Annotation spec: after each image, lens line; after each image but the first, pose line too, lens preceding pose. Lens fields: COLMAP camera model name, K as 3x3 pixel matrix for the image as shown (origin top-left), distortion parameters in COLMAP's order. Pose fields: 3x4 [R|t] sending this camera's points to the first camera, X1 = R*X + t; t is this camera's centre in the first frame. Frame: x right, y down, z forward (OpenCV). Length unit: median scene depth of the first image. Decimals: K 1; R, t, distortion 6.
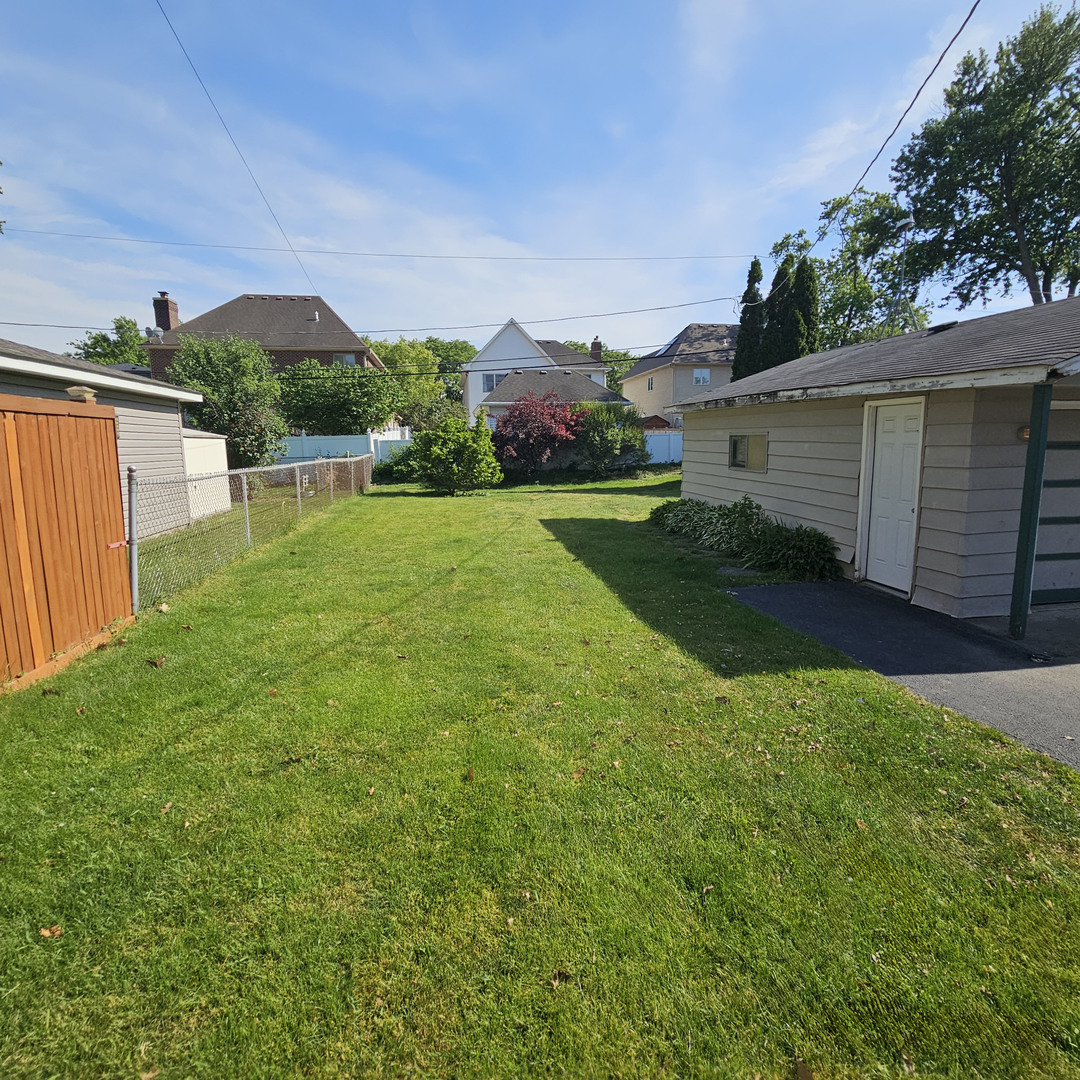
lens RADIAL K [[603.1, 0, 548.4], [0, 603.1, 537.7], [0, 0, 1]] dist [-0.007551, 0.001259]
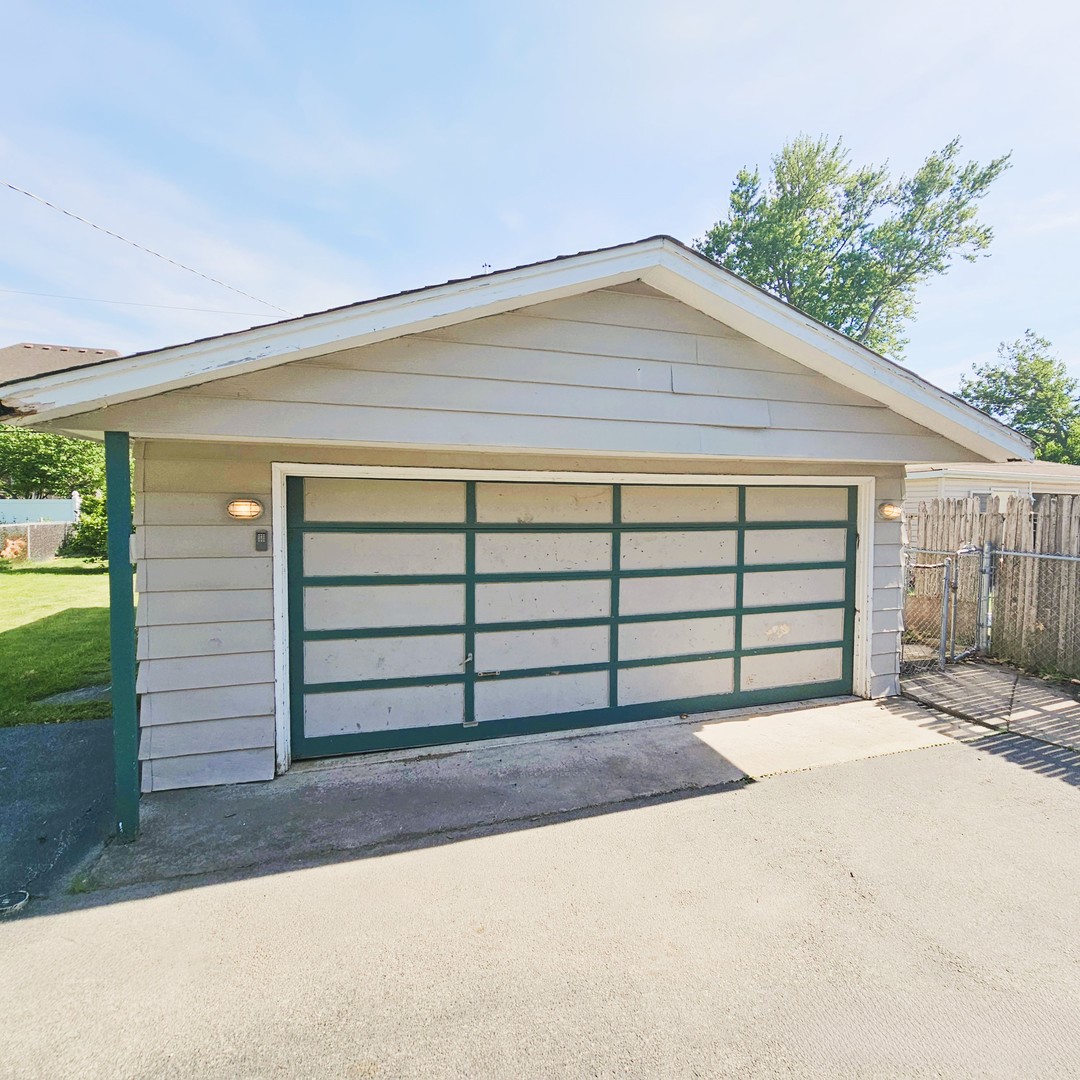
lens RADIAL K [[603.1, 0, 548.4], [0, 603.1, 537.7], [0, 0, 1]] dist [-0.007551, 0.001259]
pose [[0.984295, 0.003719, 0.176493, 0.367236], [0.015606, 0.994030, -0.107985, -0.022969], [-0.175841, 0.109044, 0.978361, 0.103357]]
